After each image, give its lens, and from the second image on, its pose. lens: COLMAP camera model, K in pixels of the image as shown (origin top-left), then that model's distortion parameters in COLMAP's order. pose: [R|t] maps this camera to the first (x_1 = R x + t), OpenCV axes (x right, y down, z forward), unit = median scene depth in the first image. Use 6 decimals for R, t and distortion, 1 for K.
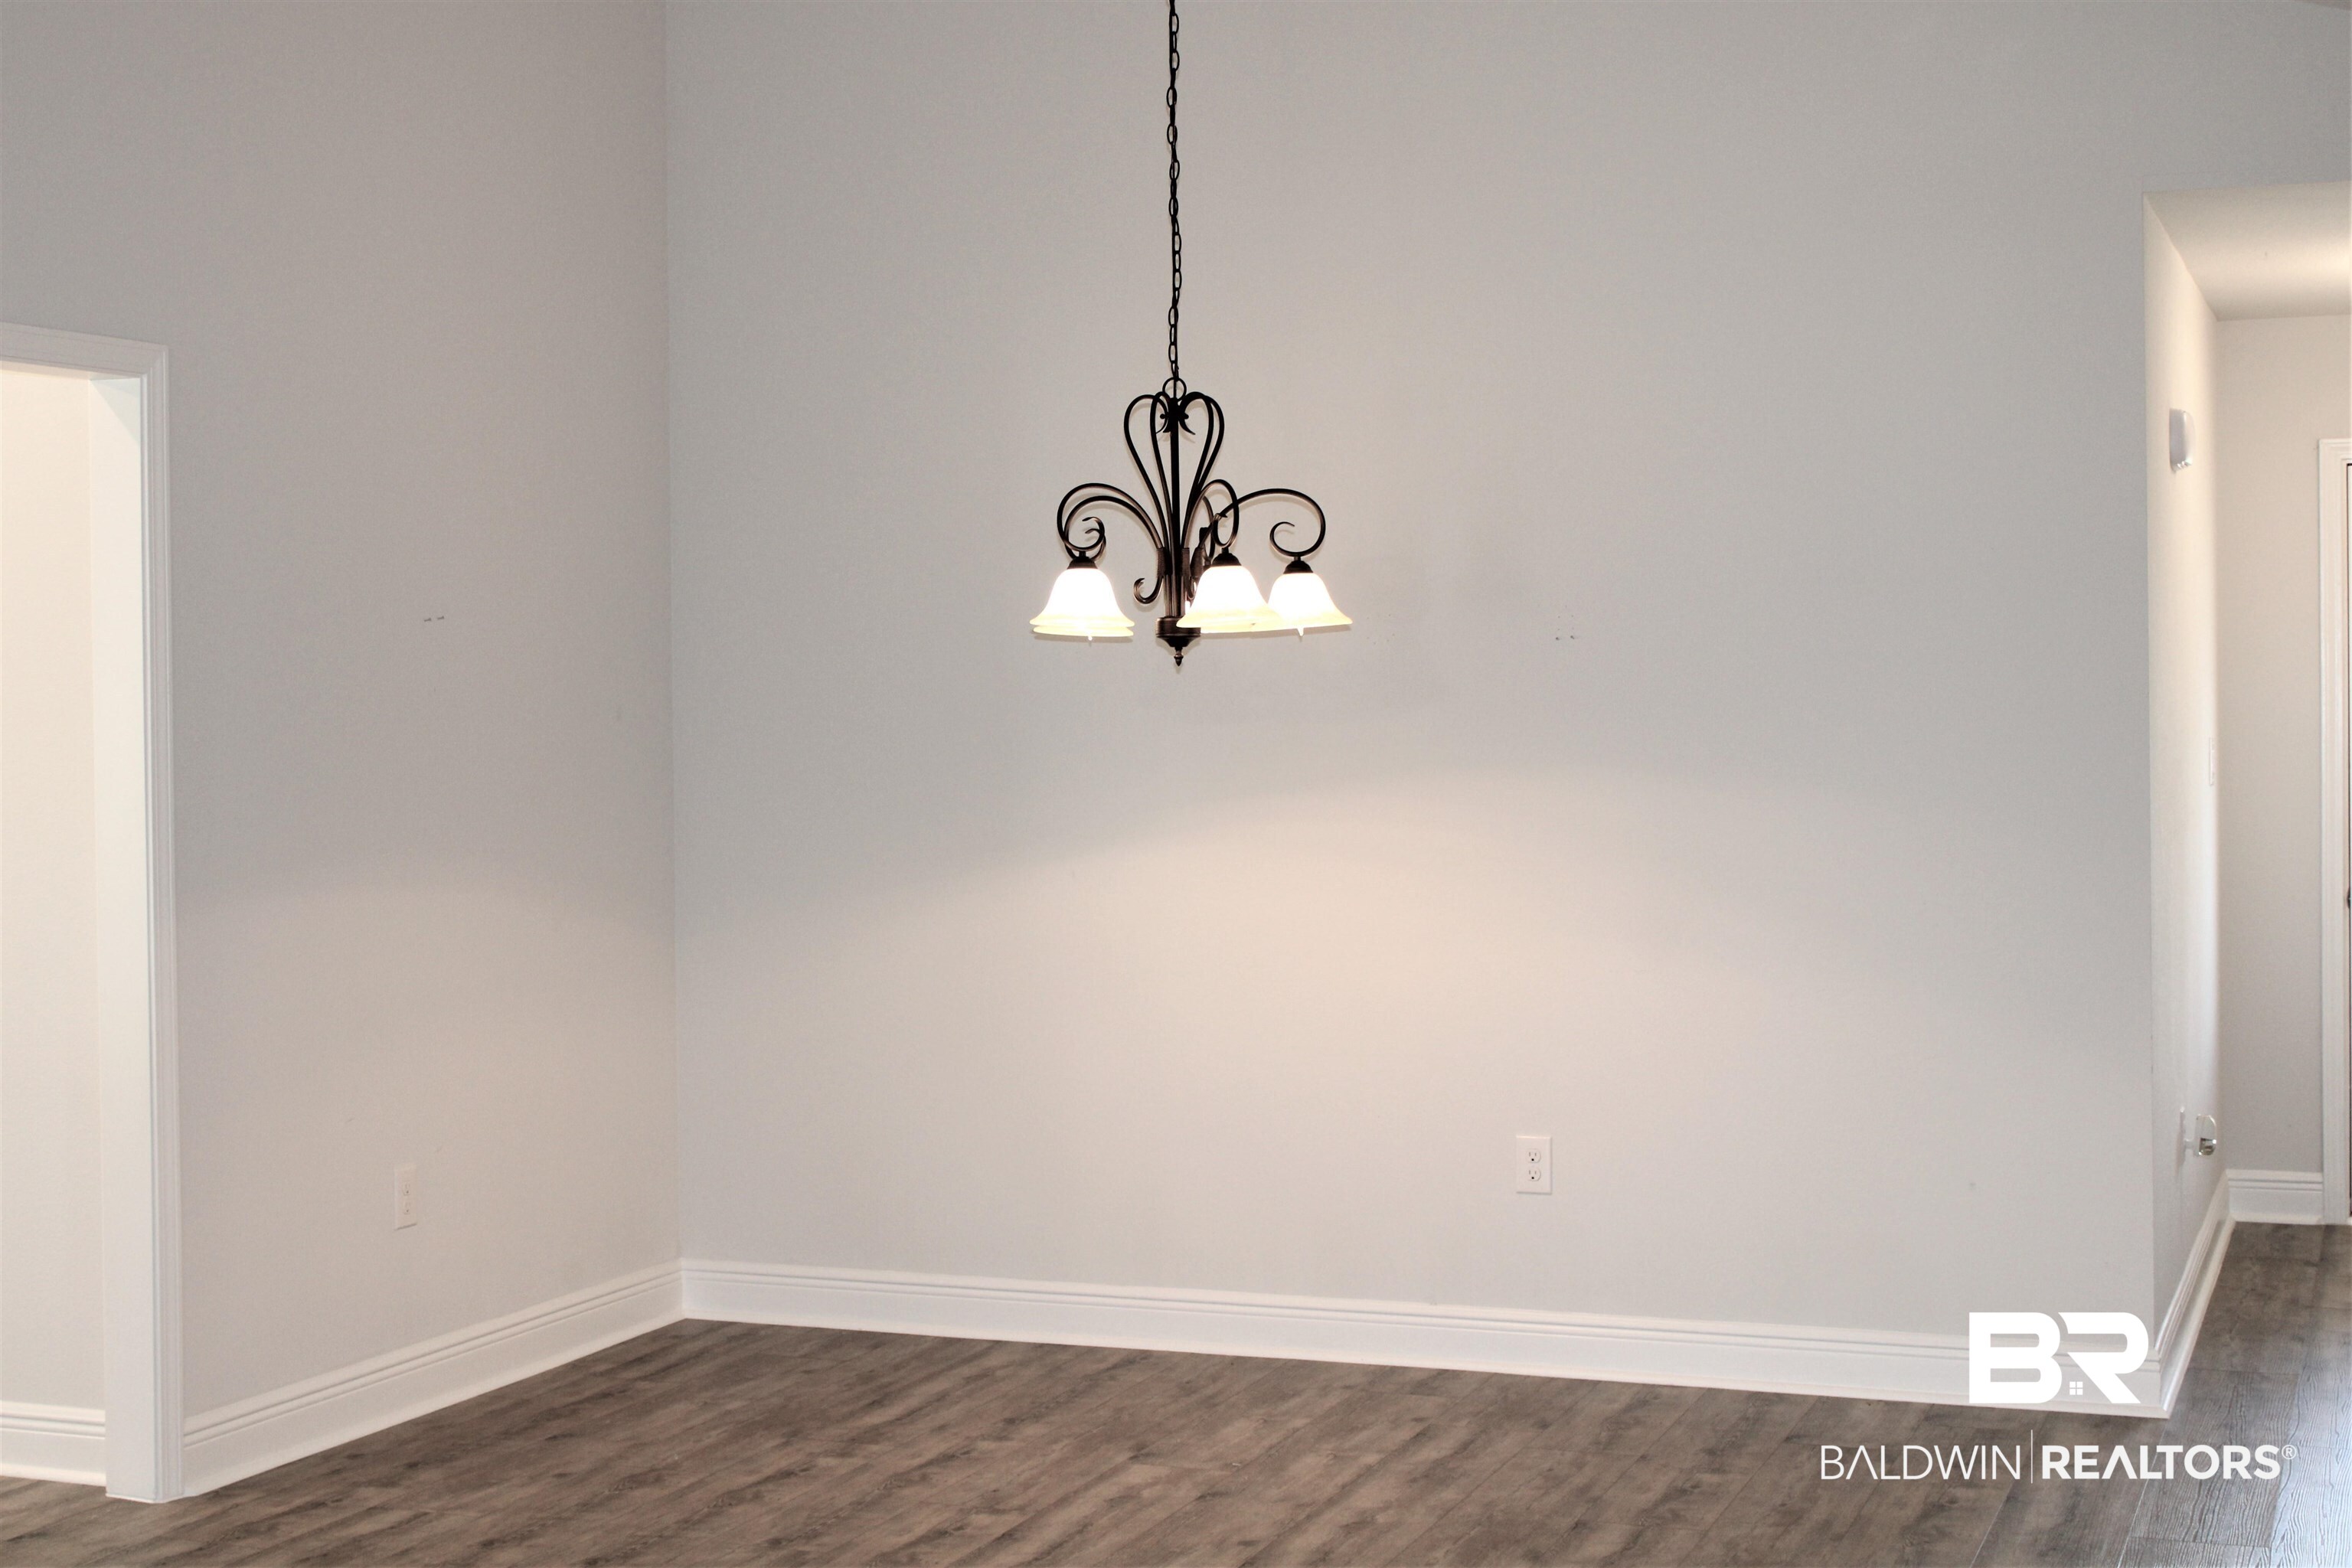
lens RADIAL K [[3246.7, 0, 1175.4], [0, 3246.7, 701.7], [0, 0, 1]] dist [-0.103747, 0.317601]
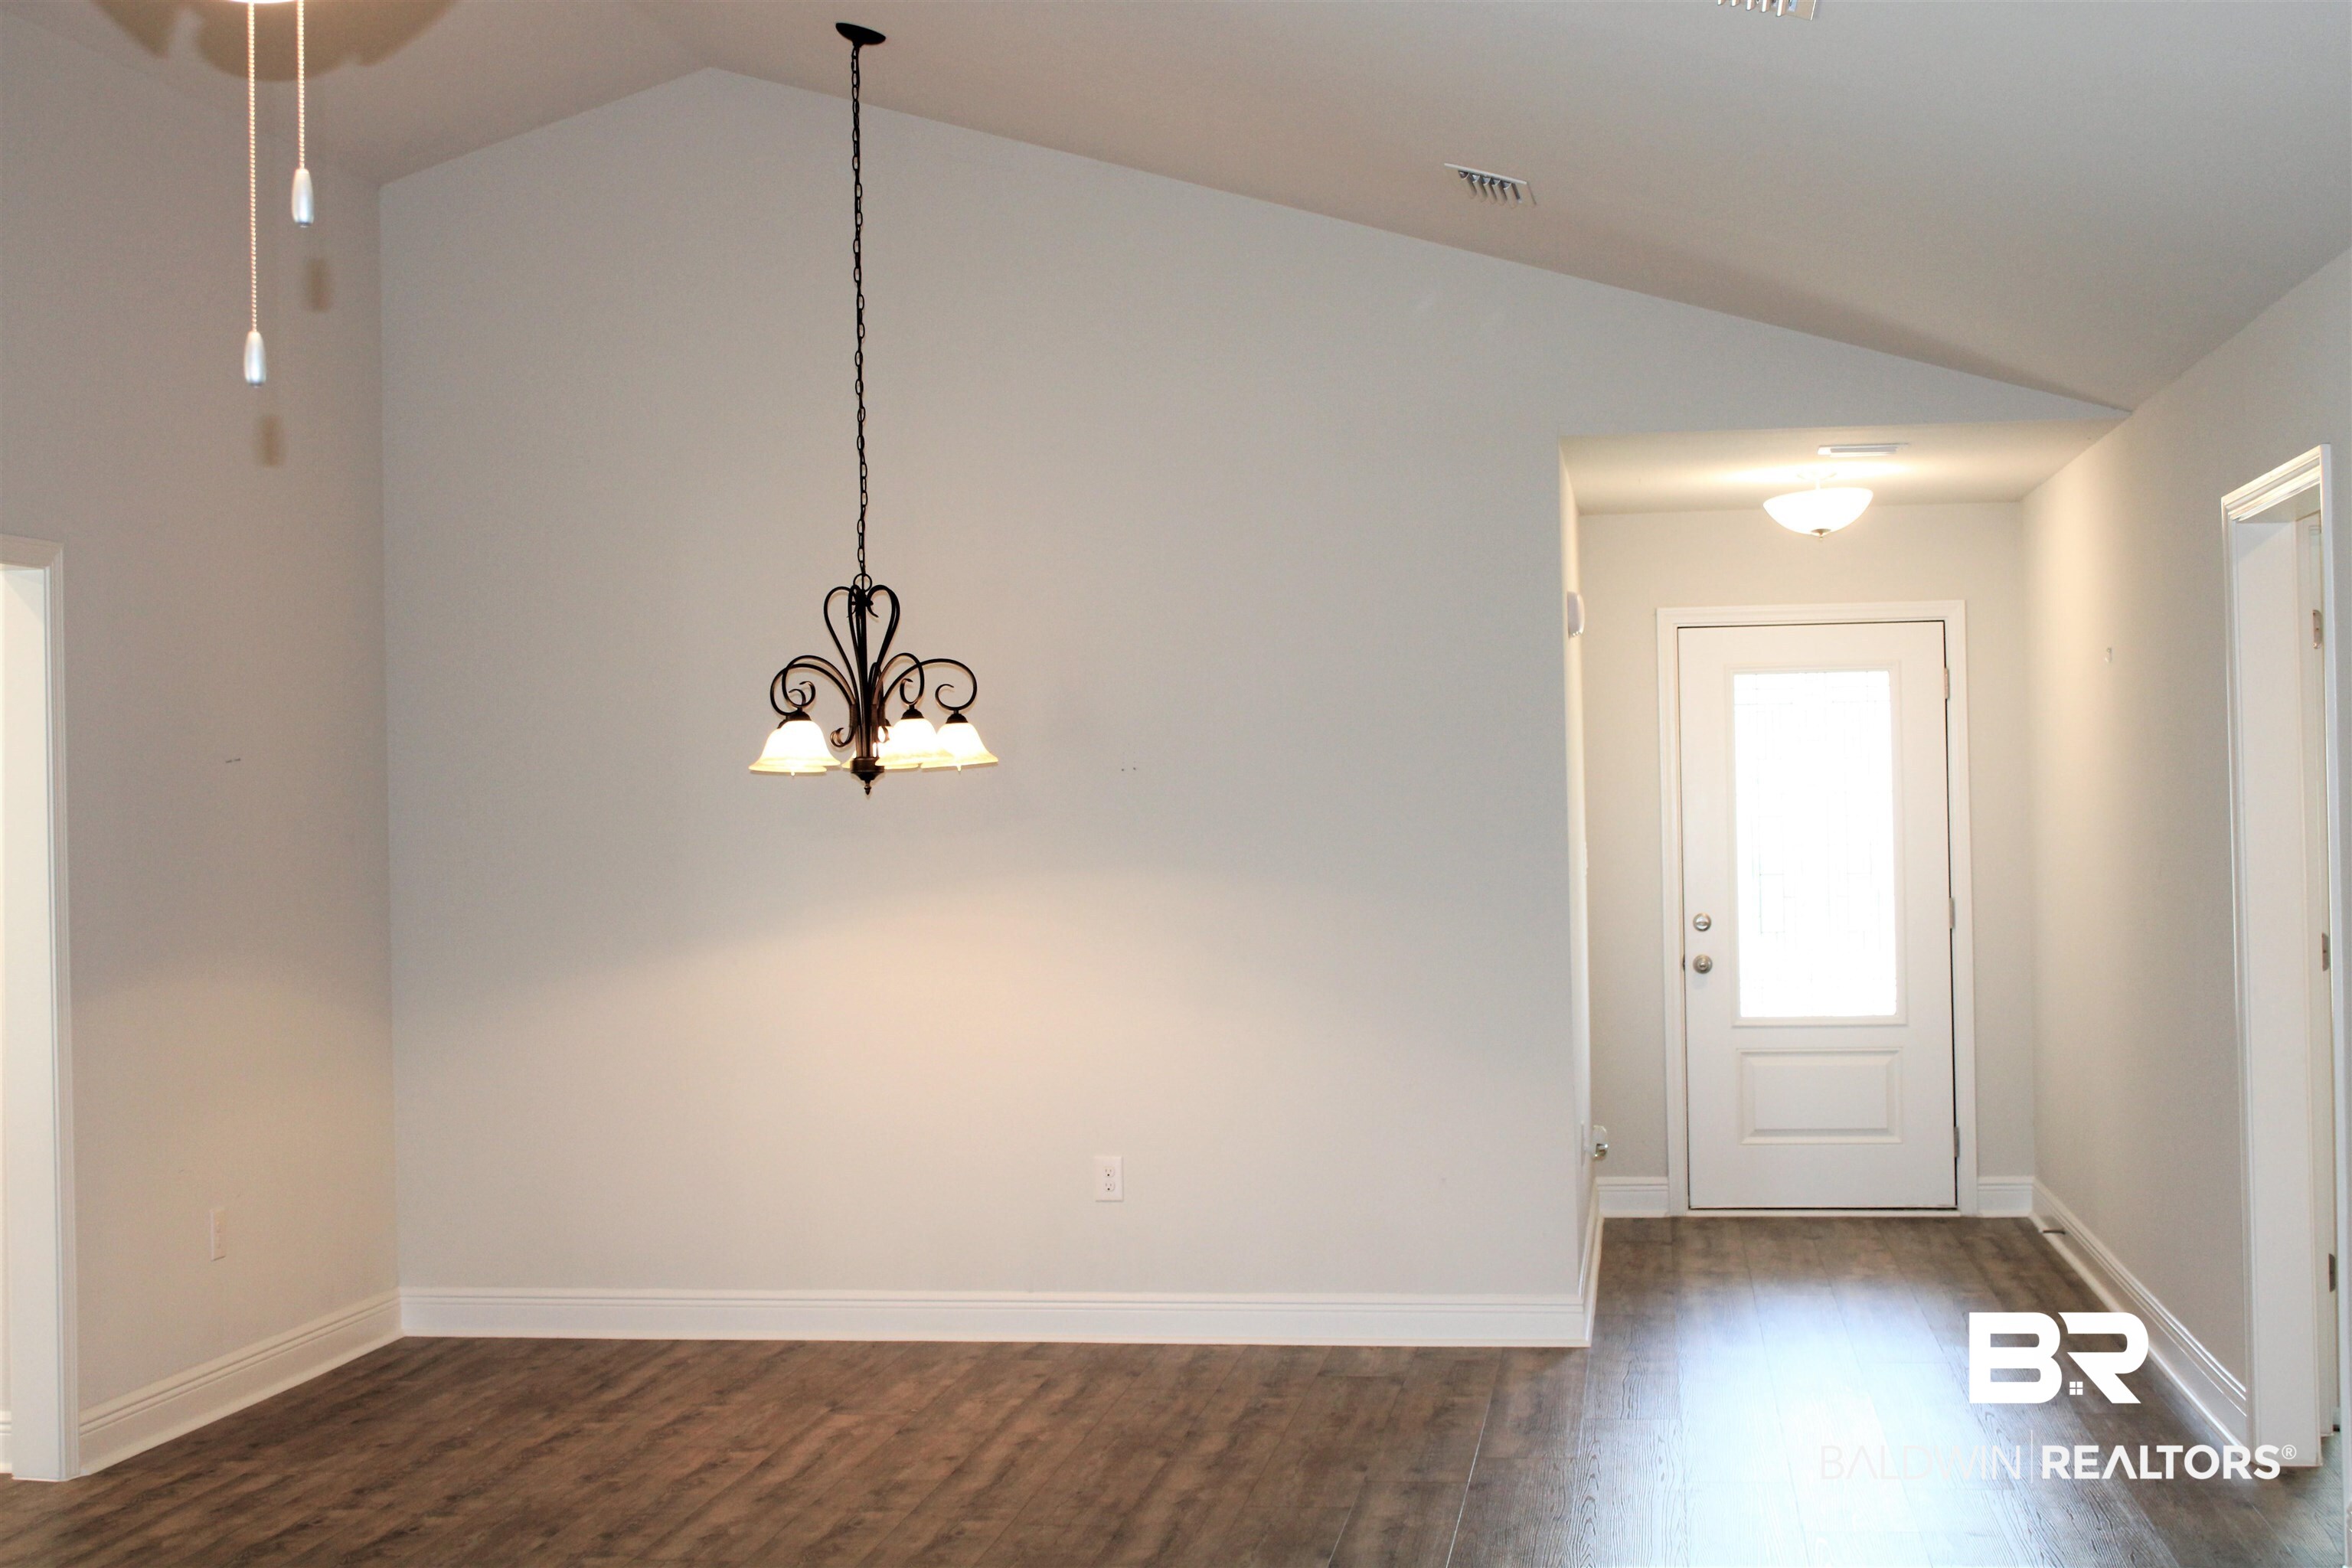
lens RADIAL K [[3246.7, 0, 1175.4], [0, 3246.7, 701.7], [0, 0, 1]] dist [-0.103747, 0.317601]
pose [[0.973410, -0.002415, 0.229056, -0.176352], [0.010264, 0.999400, -0.033079, -0.003991], [-0.228838, 0.034551, 0.972851, -0.295665]]
